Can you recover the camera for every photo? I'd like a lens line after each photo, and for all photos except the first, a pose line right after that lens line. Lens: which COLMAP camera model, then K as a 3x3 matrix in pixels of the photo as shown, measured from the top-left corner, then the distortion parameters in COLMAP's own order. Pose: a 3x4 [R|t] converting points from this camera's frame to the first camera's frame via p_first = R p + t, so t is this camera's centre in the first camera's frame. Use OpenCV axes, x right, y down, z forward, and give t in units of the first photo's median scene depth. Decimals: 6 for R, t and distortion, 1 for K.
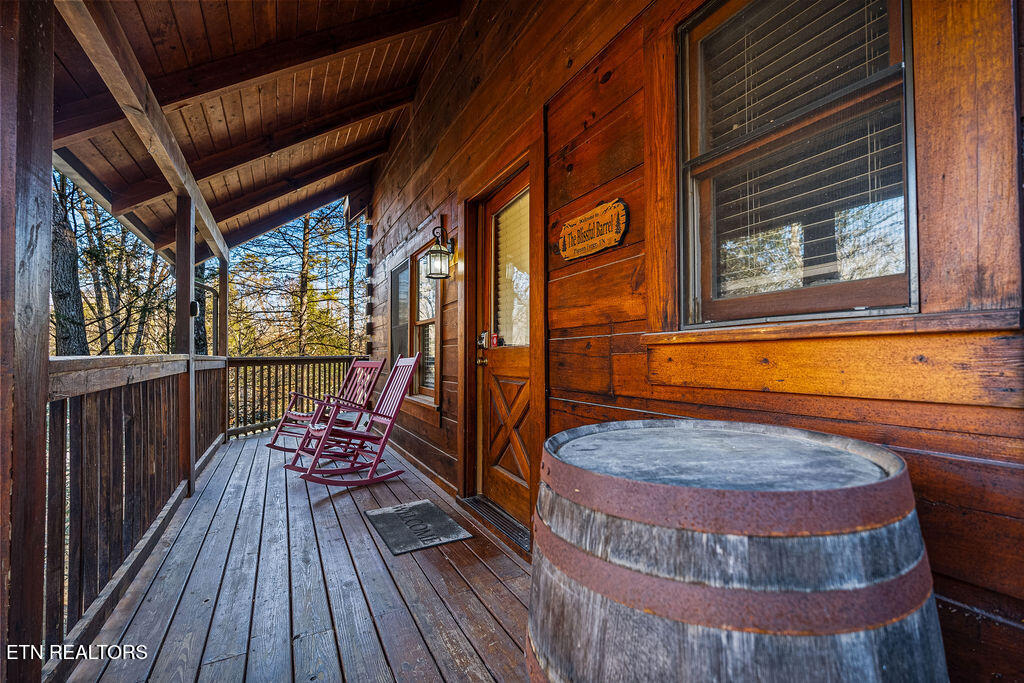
lens RADIAL K [[471.9, 0, 513.8], [0, 471.9, 339.6], [0, 0, 1]] dist [-0.002618, 0.000179]
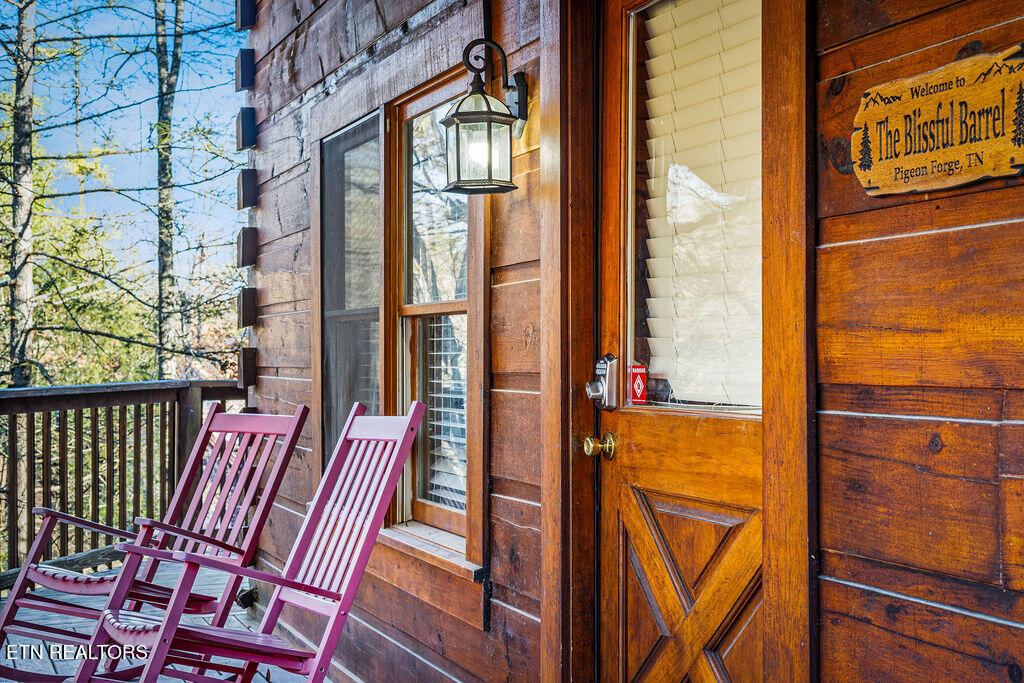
lens RADIAL K [[1574.2, 0, 510.4], [0, 1574.2, 344.1], [0, 0, 1]] dist [-0.002968, 0.000000]
pose [[0.994129, -0.001869, -0.108184, -0.018313], [0.005051, 0.999562, 0.029147, -0.057400], [0.108082, -0.029522, 0.993703, -0.122495]]
